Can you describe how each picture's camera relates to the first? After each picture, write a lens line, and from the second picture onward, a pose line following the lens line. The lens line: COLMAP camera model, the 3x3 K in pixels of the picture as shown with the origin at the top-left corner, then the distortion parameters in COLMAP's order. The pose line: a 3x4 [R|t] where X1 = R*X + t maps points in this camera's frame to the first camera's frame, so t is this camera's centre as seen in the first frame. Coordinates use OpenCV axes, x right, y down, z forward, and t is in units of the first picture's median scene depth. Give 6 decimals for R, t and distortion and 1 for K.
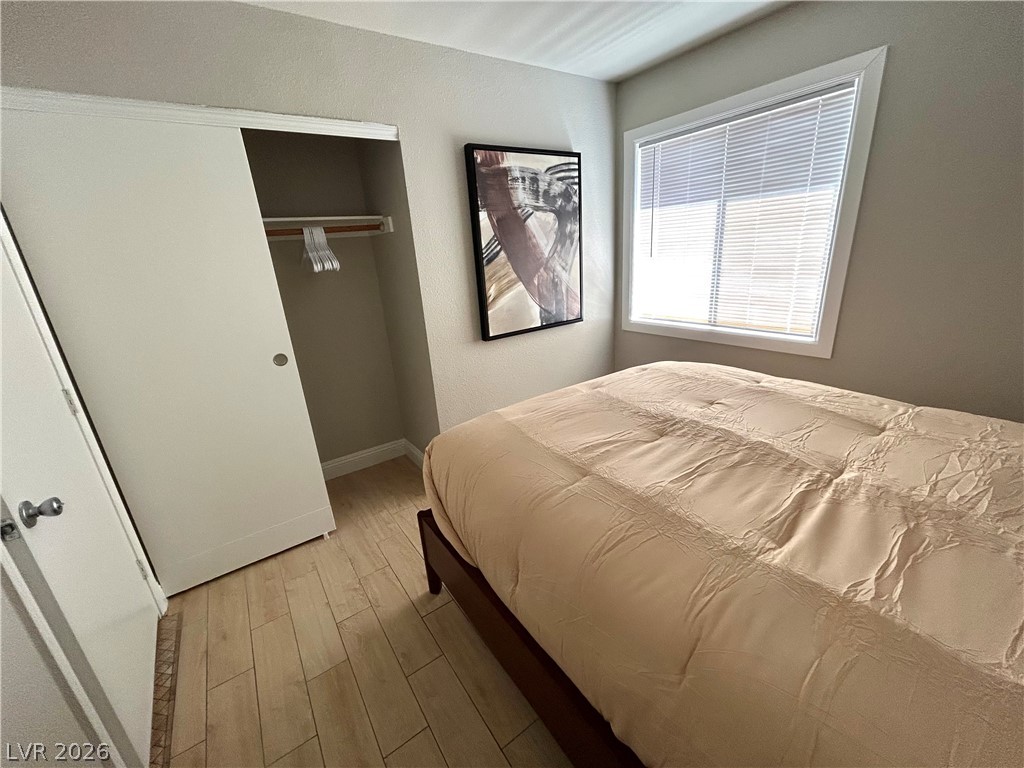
lens RADIAL K [[413.1, 0, 510.0], [0, 413.1, 383.7], [0, 0, 1]] dist [-0.001118, -0.000413]
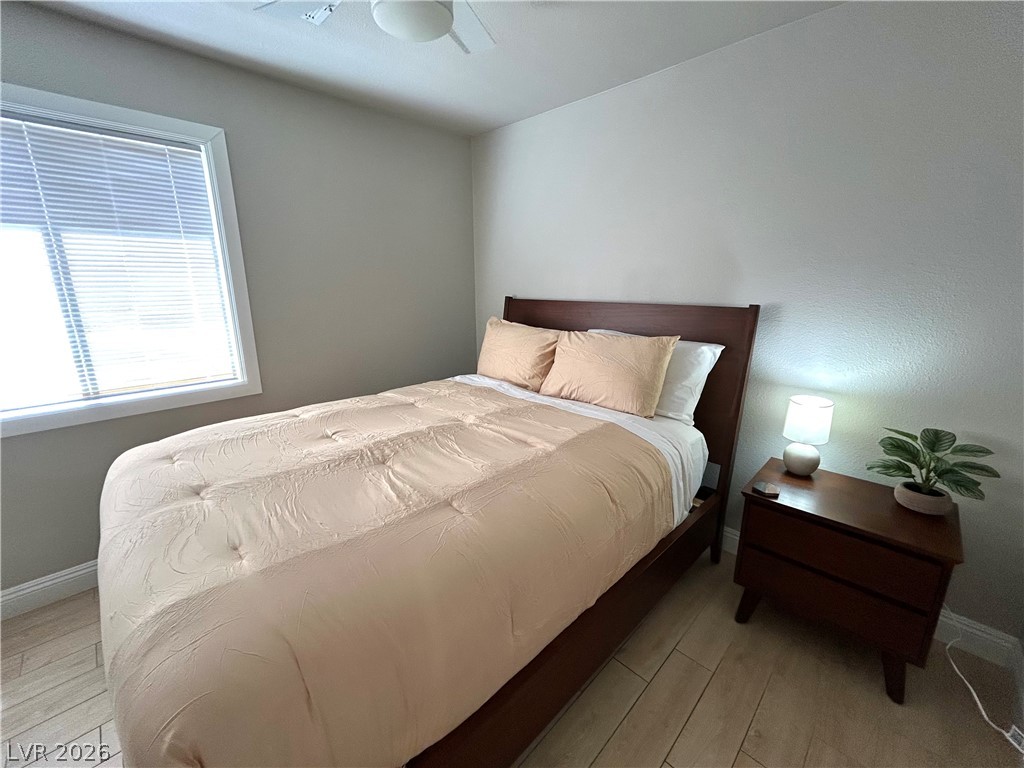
lens RADIAL K [[413.1, 0, 510.0], [0, 413.1, 383.7], [0, 0, 1]] dist [-0.001118, -0.000413]
pose [[-0.172841, -0.170039, 0.970161, -0.502693], [0.319714, 0.921964, 0.218551, -0.139139], [-0.931616, 0.347949, -0.104989, 0.604420]]
